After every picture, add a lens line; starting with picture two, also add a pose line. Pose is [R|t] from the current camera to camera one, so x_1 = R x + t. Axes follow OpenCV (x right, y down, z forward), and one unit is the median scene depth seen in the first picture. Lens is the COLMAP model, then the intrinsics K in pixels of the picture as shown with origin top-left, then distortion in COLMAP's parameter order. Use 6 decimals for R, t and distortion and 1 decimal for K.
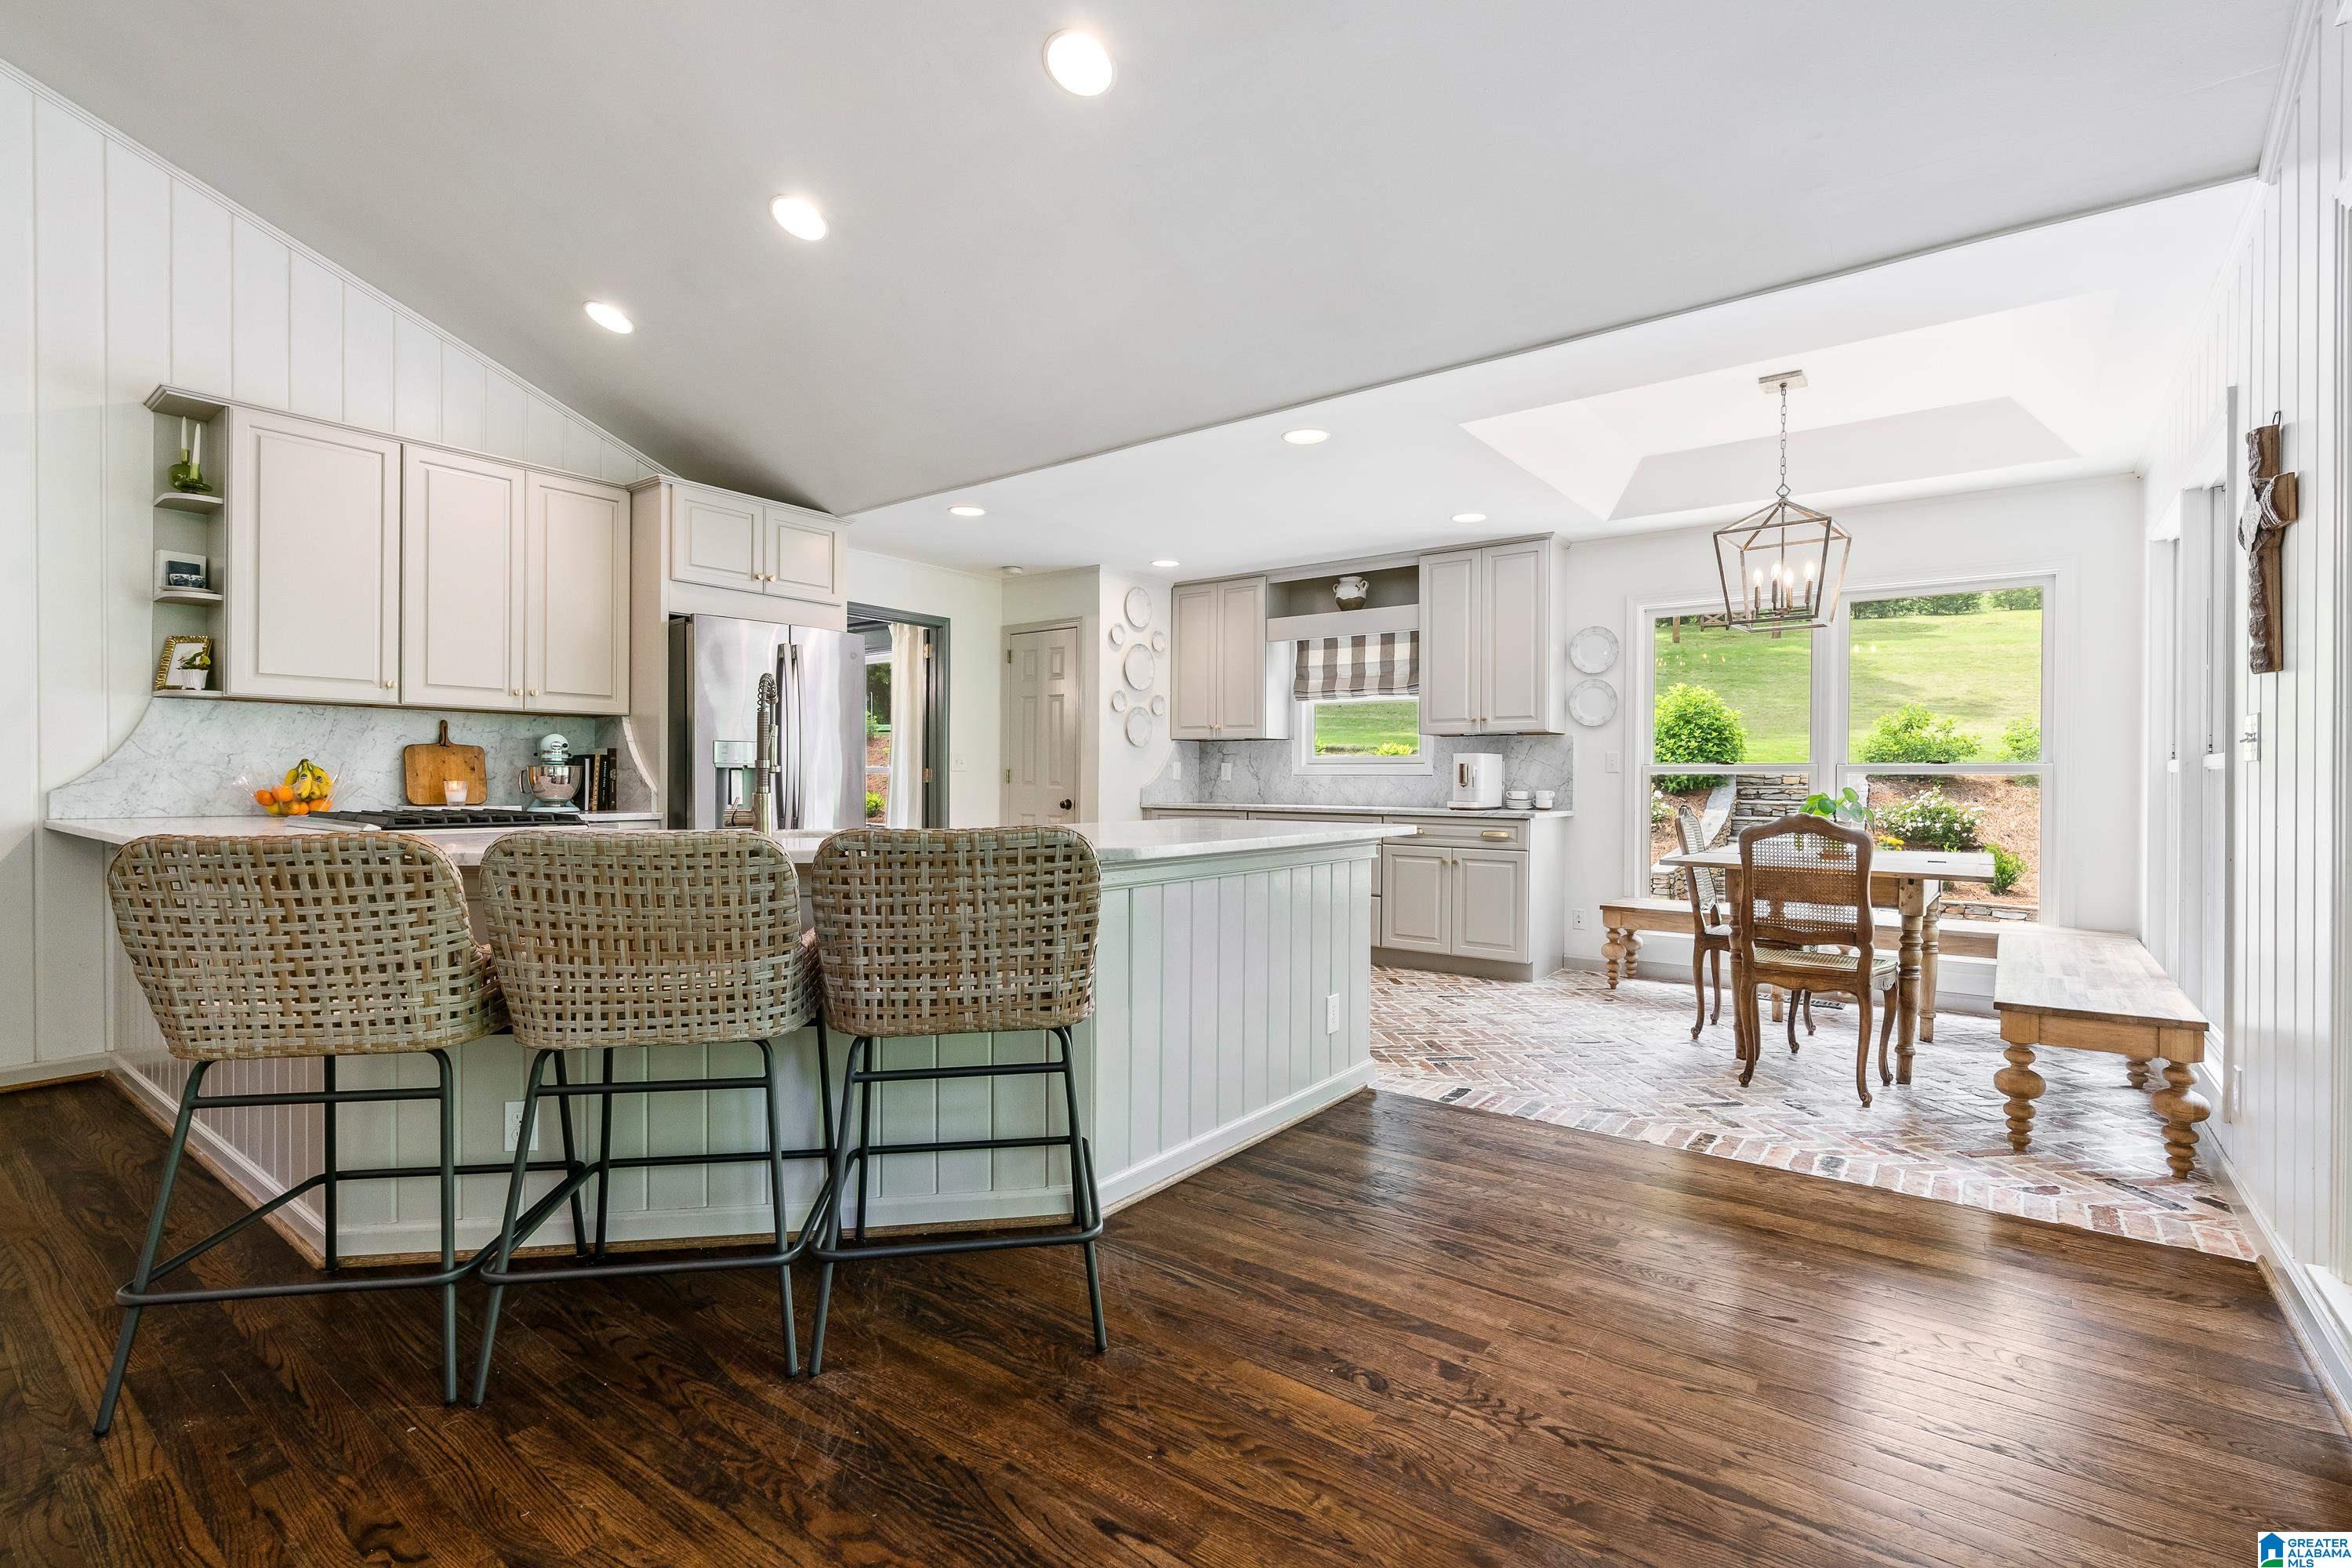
lens RADIAL K [[1068.6, 0, 1175.4], [0, 1068.6, 793.4], [0, 0, 1]] dist [-0.009819, 0.002608]
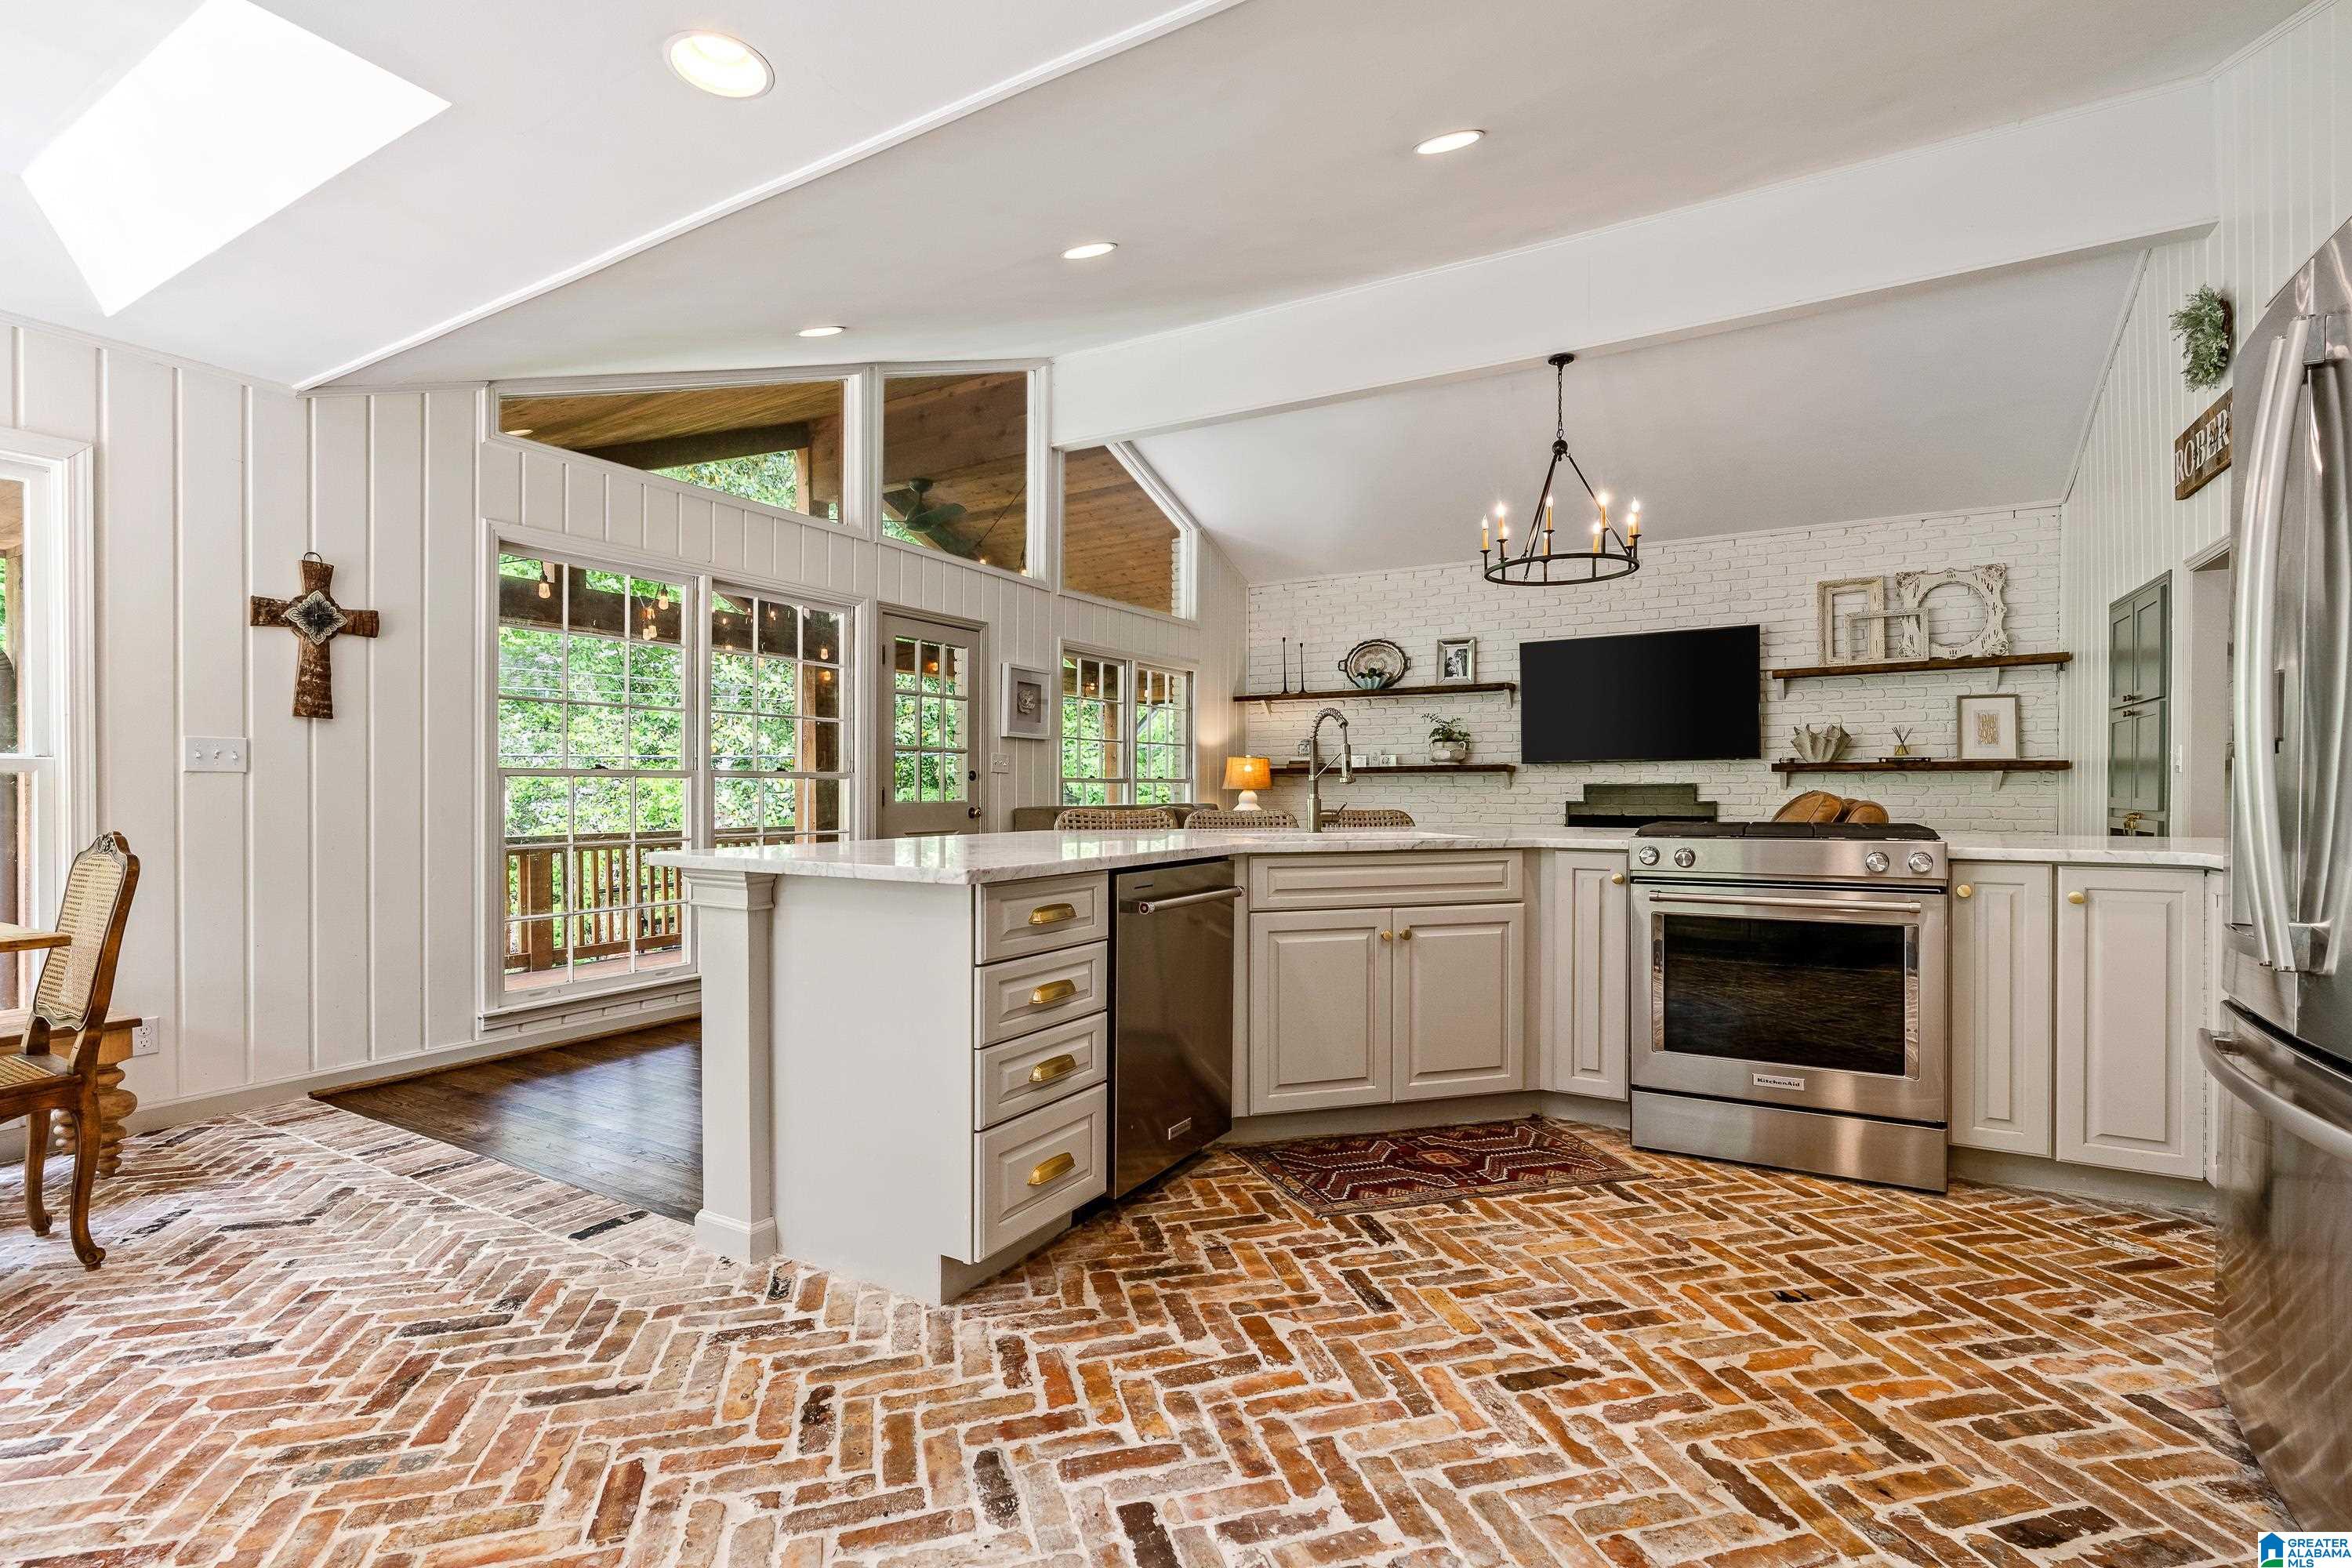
lens RADIAL K [[1068.6, 0, 1178.3], [0, 1068.6, 791.4], [0, 0, 1]] dist [-0.009819, 0.002608]
pose [[-0.992533, -0.002841, -0.121946, -0.015188], [-0.003962, 0.999952, 0.008949, -0.008493], [0.121915, 0.009366, -0.992496, 0.902604]]
